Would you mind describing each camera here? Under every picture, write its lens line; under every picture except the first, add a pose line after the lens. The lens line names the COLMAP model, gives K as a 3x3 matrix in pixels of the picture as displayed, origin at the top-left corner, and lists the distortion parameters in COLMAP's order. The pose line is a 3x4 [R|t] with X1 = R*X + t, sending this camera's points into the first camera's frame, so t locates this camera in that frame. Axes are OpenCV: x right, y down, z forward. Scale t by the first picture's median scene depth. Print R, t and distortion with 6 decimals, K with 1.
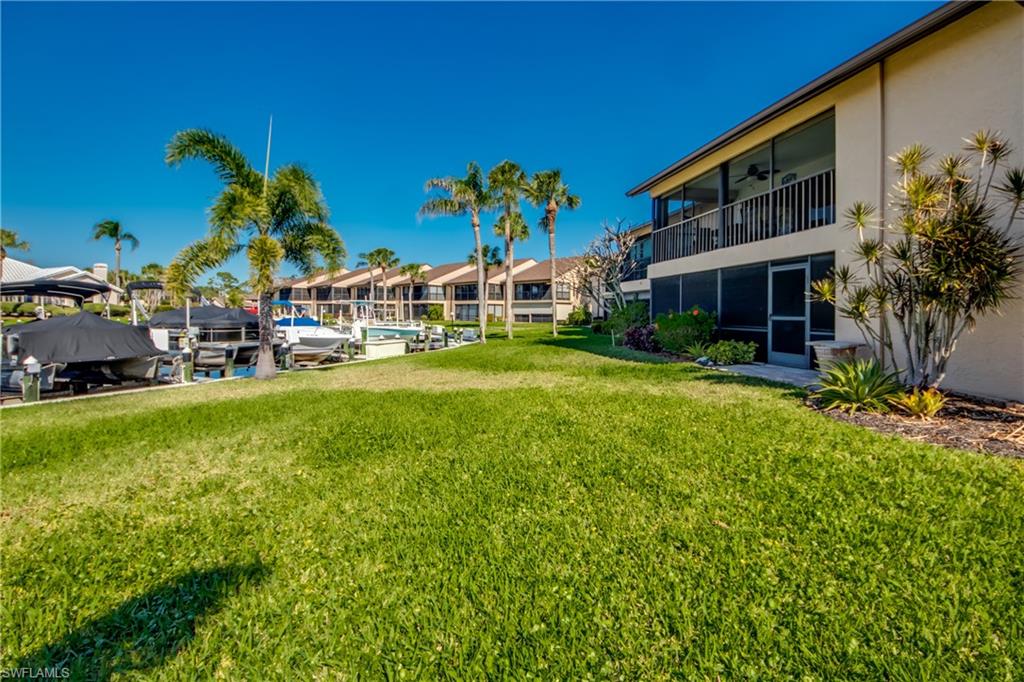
lens RADIAL K [[398.1, 0, 511.1], [0, 398.1, 329.4], [0, 0, 1]] dist [-0.001105, -0.000341]
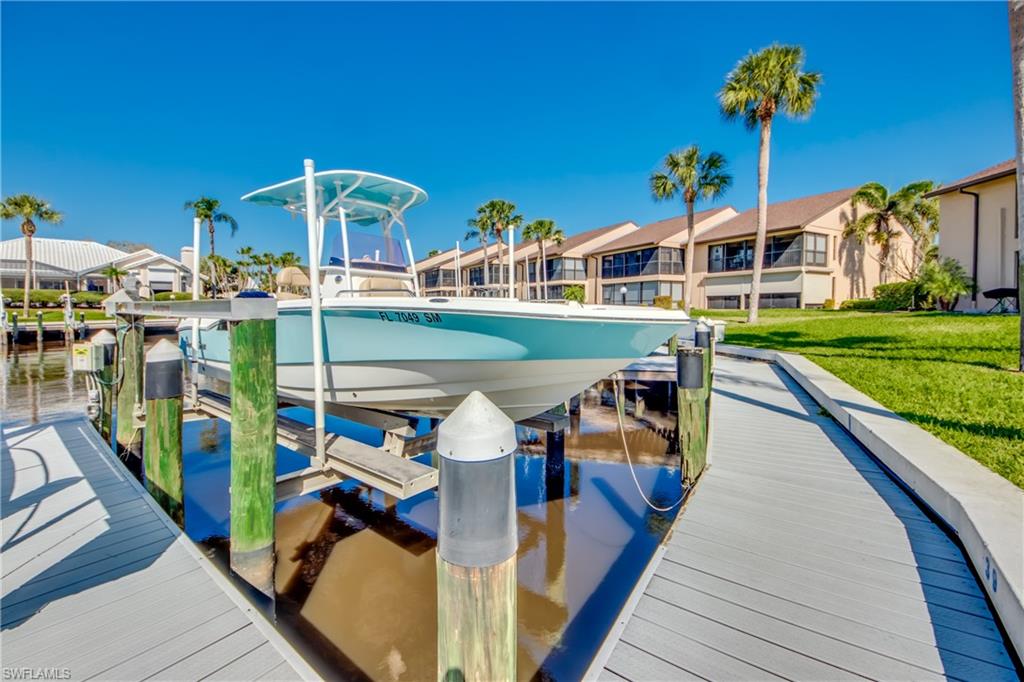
lens RADIAL K [[398.1, 0, 511.1], [0, 398.1, 329.4], [0, 0, 1]] dist [-0.001105, -0.000341]
pose [[0.957868, 0.001341, -0.287206, -0.096533], [0.003383, 0.999867, 0.015951, 0.001084], [0.287189, -0.016250, 0.957736, 0.319921]]
